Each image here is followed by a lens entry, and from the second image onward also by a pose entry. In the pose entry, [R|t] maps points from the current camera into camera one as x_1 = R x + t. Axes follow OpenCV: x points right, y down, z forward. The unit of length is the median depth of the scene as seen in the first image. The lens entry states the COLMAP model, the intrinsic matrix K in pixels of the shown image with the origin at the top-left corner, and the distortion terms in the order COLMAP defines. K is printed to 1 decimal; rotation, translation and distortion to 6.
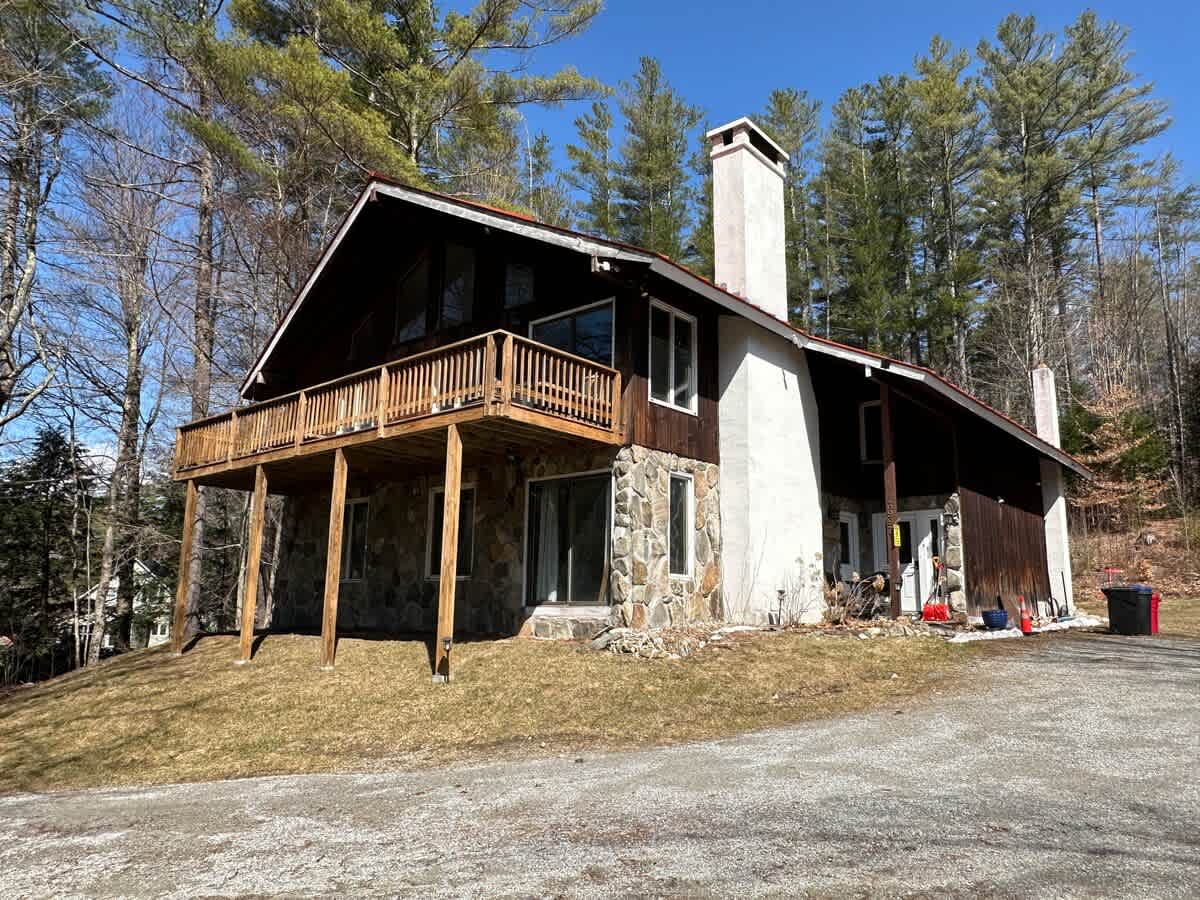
lens RADIAL K [[815.0, 0, 600.0], [0, 815.0, 450.0], [0, 0, 1]] dist [0.004037, 0.000130]
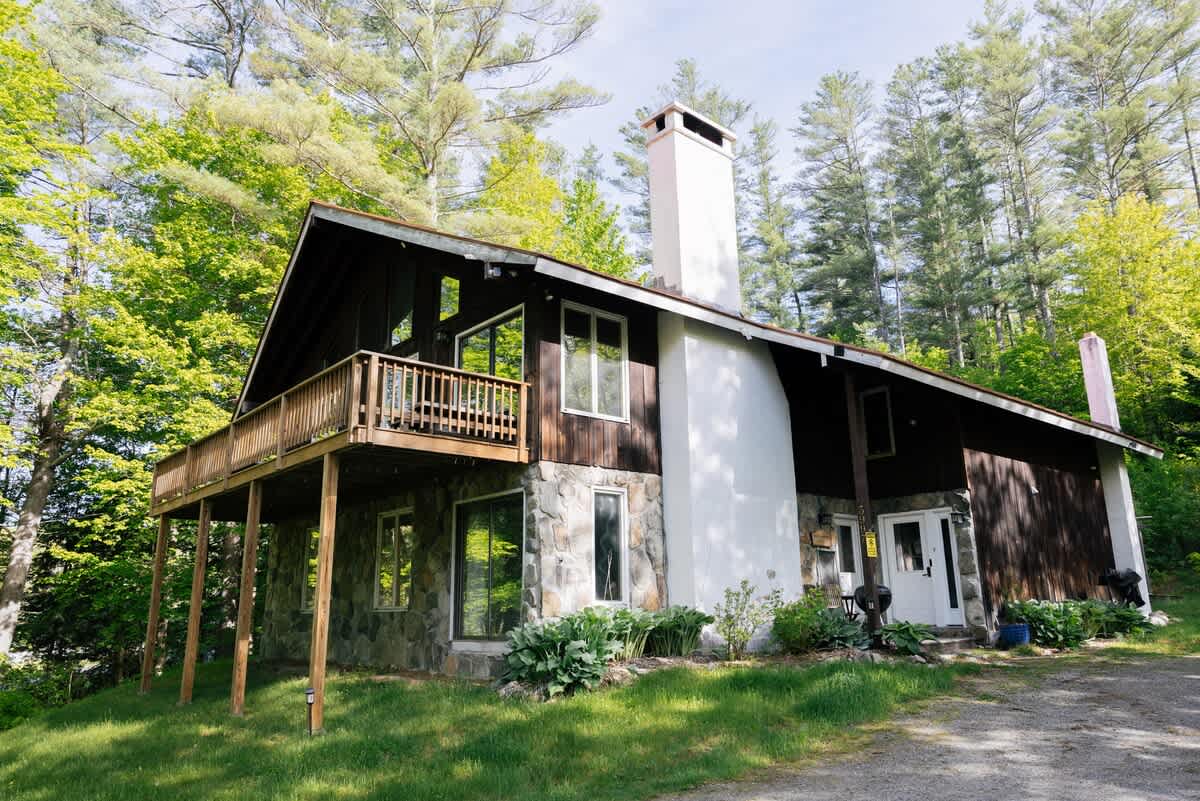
lens RADIAL K [[797.8, 0, 600.0], [0, 797.8, 400.5], [0, 0, 1]] dist [-0.004095, 0.003478]
pose [[0.987382, -0.067858, -0.143078, 0.218066], [0.059317, 0.996240, -0.063144, -0.012622], [0.146825, 0.053860, 0.987695, 0.111217]]
